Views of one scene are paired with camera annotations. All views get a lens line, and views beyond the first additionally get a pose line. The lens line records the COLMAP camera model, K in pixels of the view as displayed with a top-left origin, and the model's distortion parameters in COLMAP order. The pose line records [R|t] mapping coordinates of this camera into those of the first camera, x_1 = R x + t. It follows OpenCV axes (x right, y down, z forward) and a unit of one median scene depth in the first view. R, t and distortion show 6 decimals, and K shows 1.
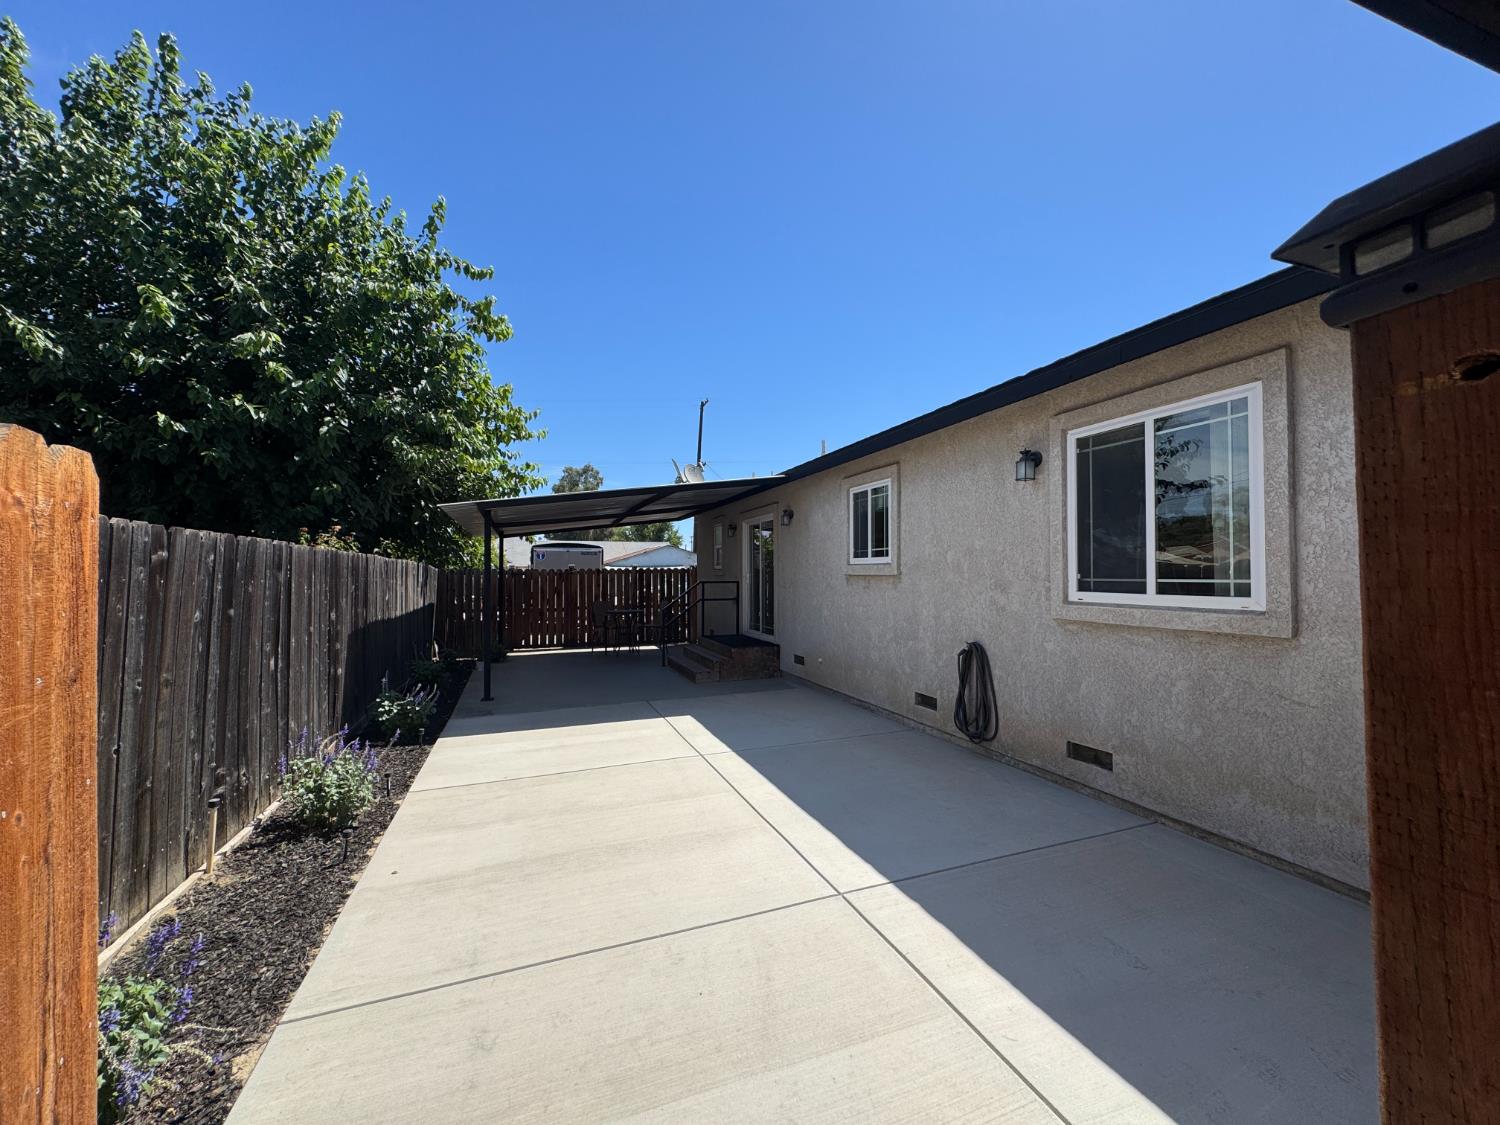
lens RADIAL K [[599.7, 0, 742.7], [0, 599.7, 564.2], [0, 0, 1]] dist [-0.002433, 0.001125]
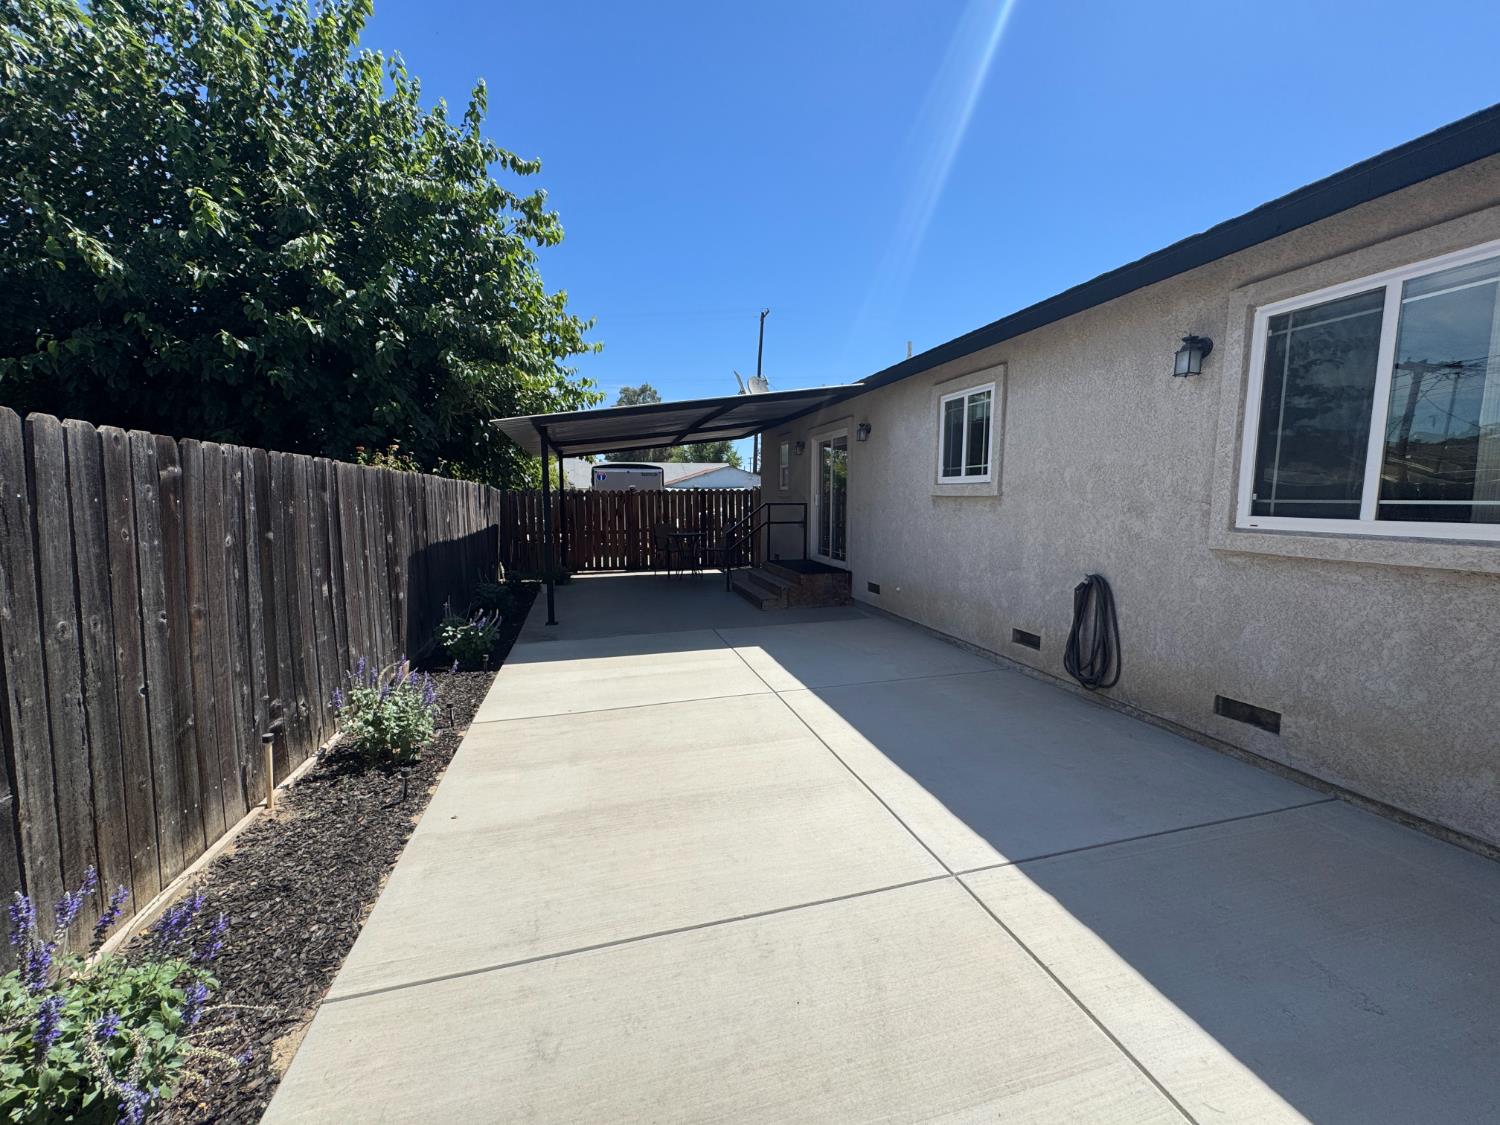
lens RADIAL K [[599.7, 0, 736.2], [0, 599.7, 561.4], [0, 0, 1]] dist [-0.002433, 0.001125]
pose [[0.994264, 0.011758, -0.106304, -0.039317], [0.001590, 0.992204, 0.124613, 0.005249], [0.106941, -0.124068, 0.986494, 0.133453]]
